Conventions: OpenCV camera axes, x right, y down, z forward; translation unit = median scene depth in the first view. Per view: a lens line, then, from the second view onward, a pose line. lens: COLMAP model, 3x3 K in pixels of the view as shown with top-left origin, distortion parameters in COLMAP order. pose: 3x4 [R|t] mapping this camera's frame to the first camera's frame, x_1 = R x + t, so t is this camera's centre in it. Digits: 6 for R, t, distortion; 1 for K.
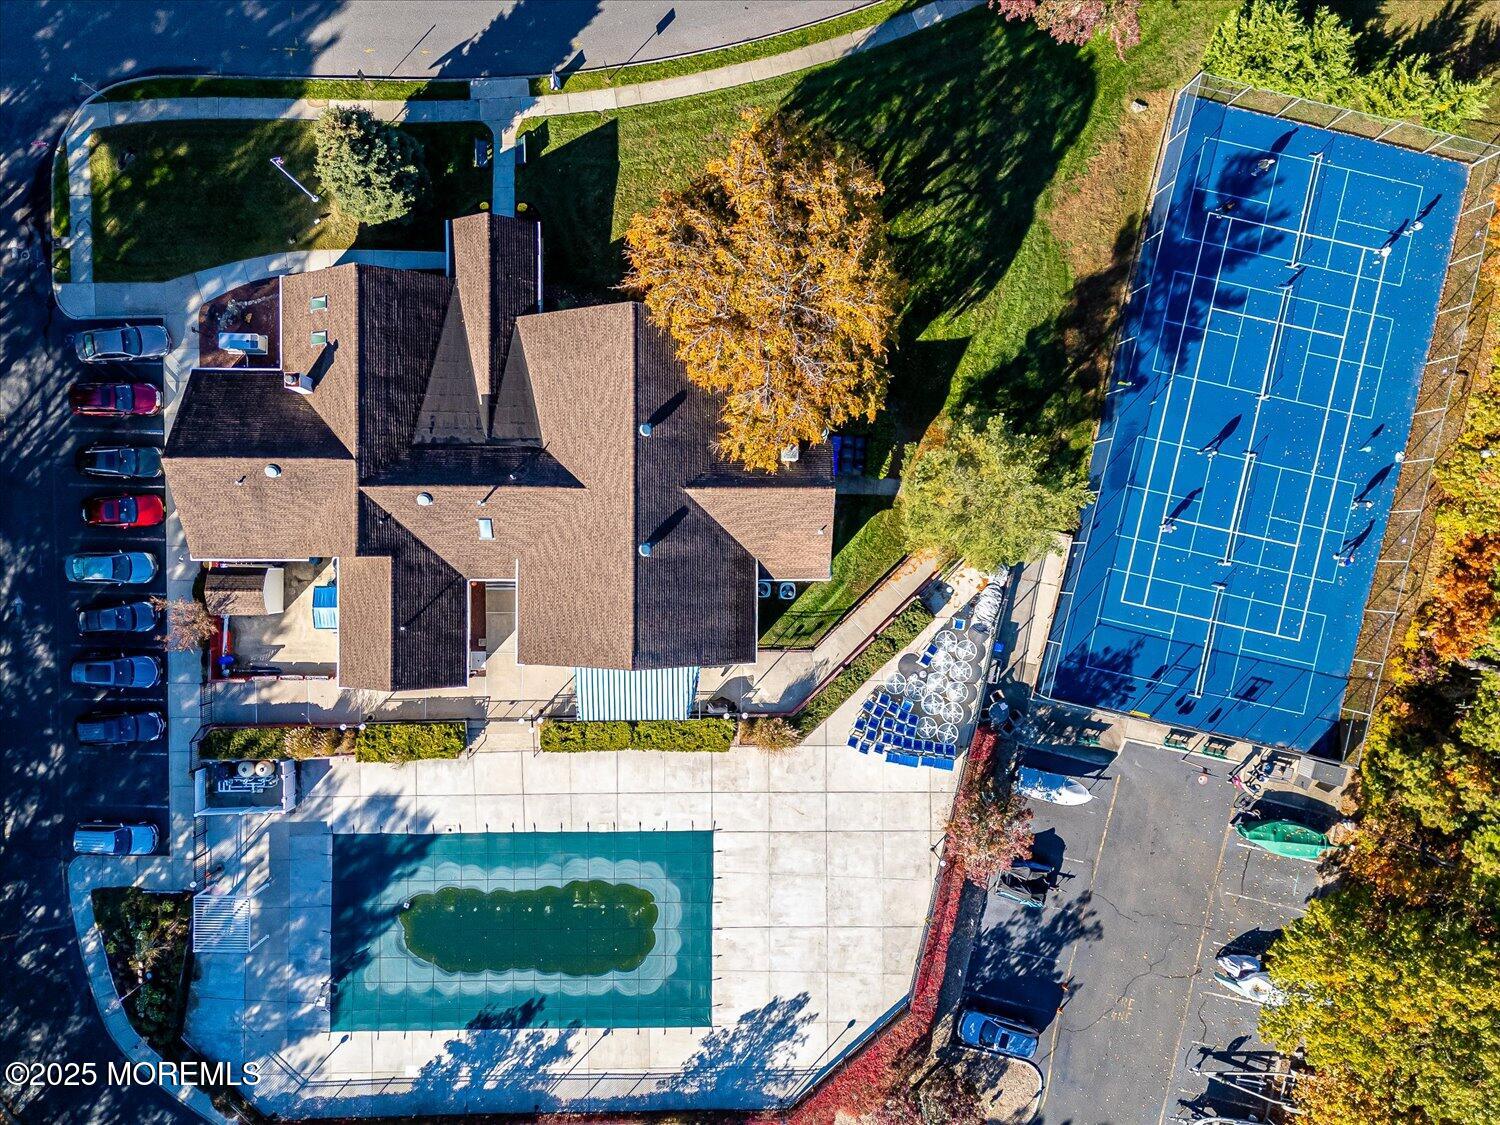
lens RADIAL K [[1140.3, 0, 754.2], [0, 1140.3, 563.9], [0, 0, 1]] dist [0.065644, -0.032109]
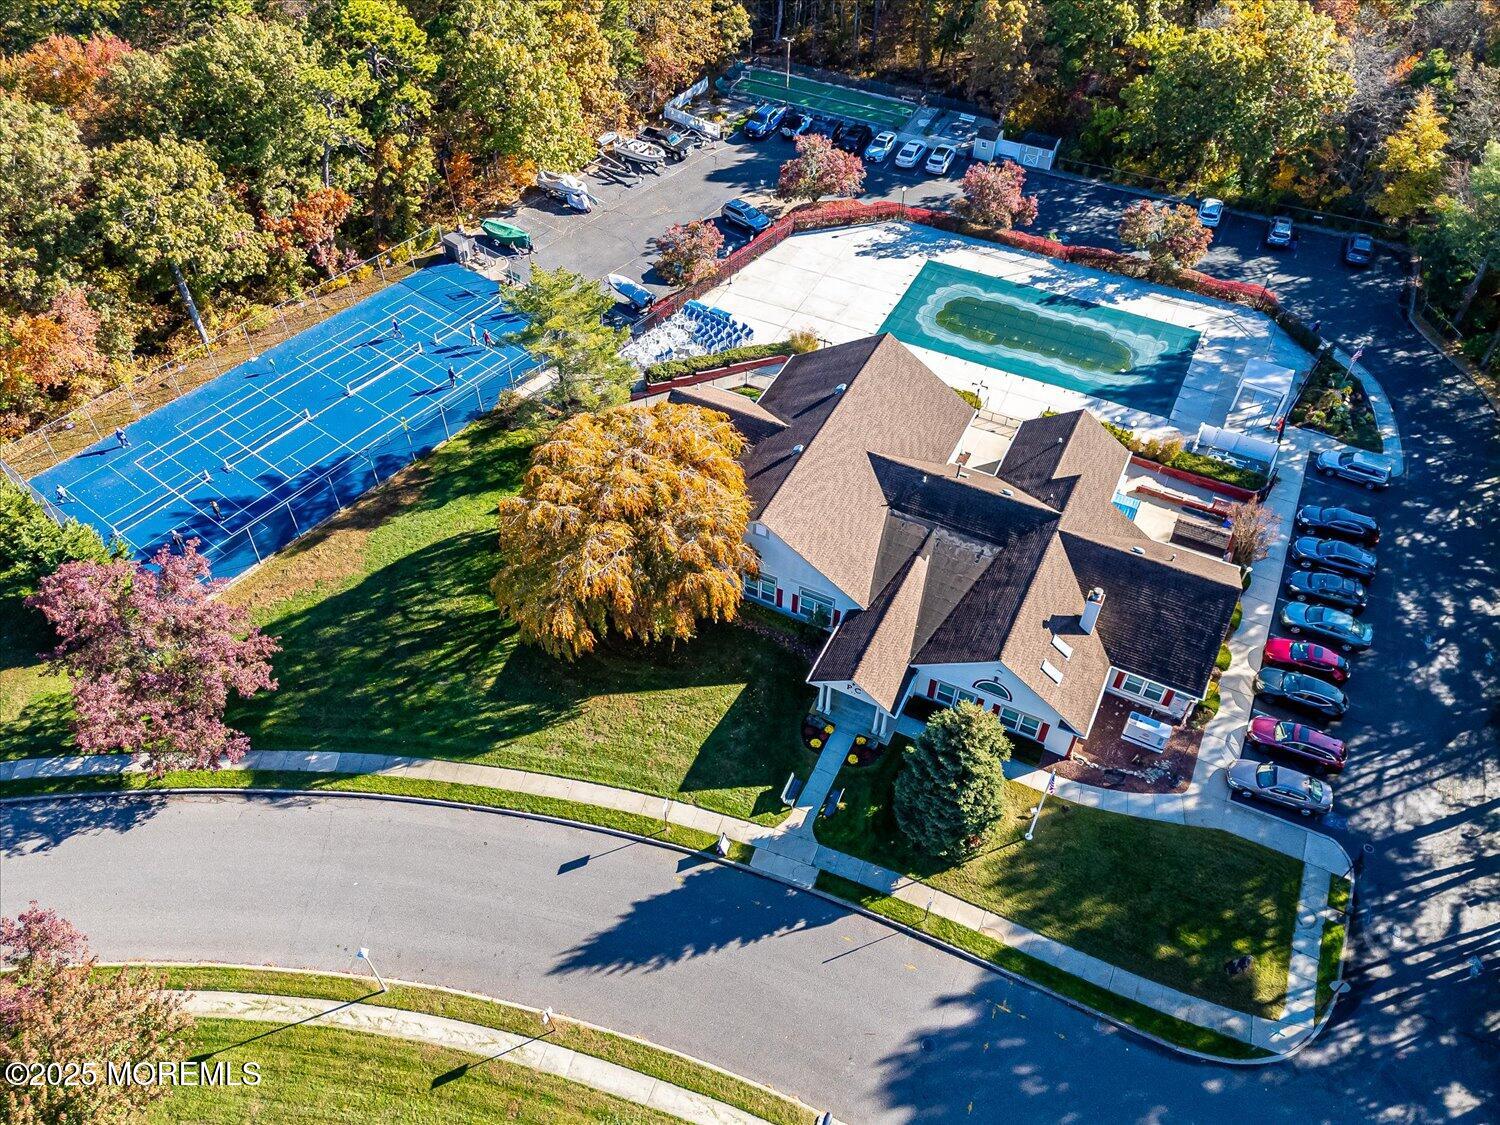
lens RADIAL K [[1140.3, 0, 742.6], [0, 1140.3, 557.5], [0, 0, 1]] dist [0.065644, -0.032109]
pose [[-0.896238, -0.347114, 0.276169, -0.344774], [0.442510, -0.656576, 0.610813, -0.784977], [-0.030696, 0.669641, 0.742050, 0.213646]]
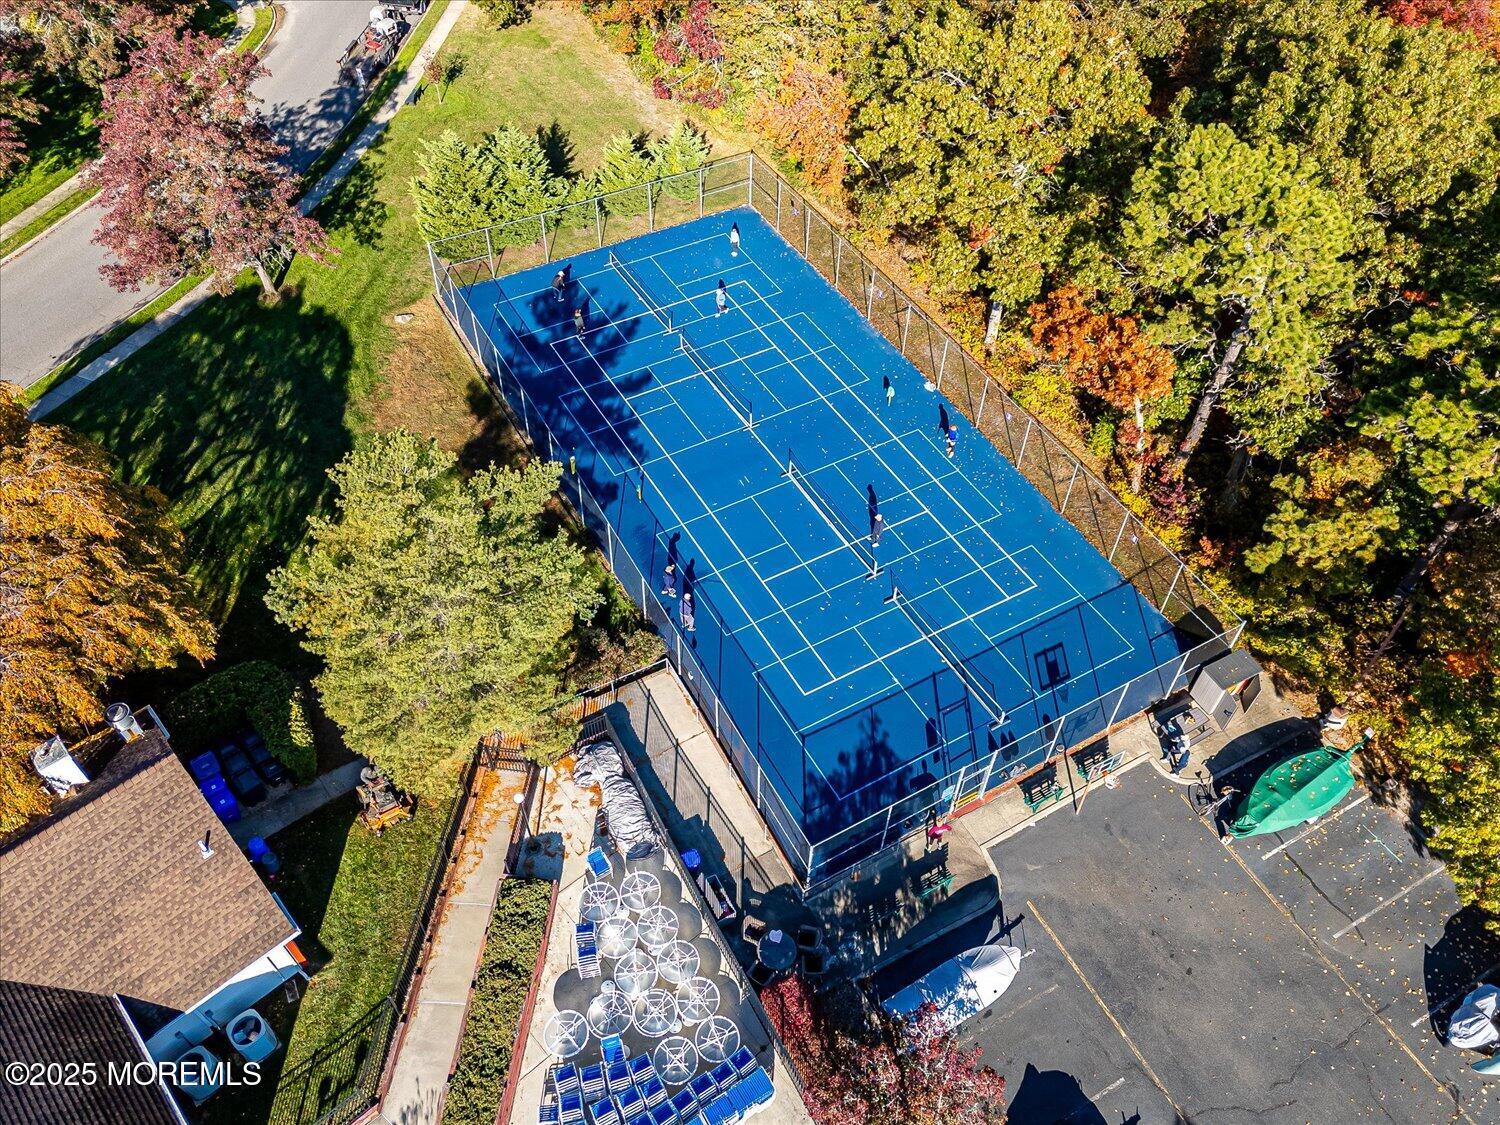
lens RADIAL K [[1140.3, 0, 748.8], [0, 1140.3, 556.6], [0, 0, 1]] dist [0.065644, -0.032109]
pose [[0.741273, -0.517052, 0.427984, 0.076199], [0.671076, 0.558489, -0.487594, 0.278186], [0.013087, 0.648650, 0.760974, 0.500478]]
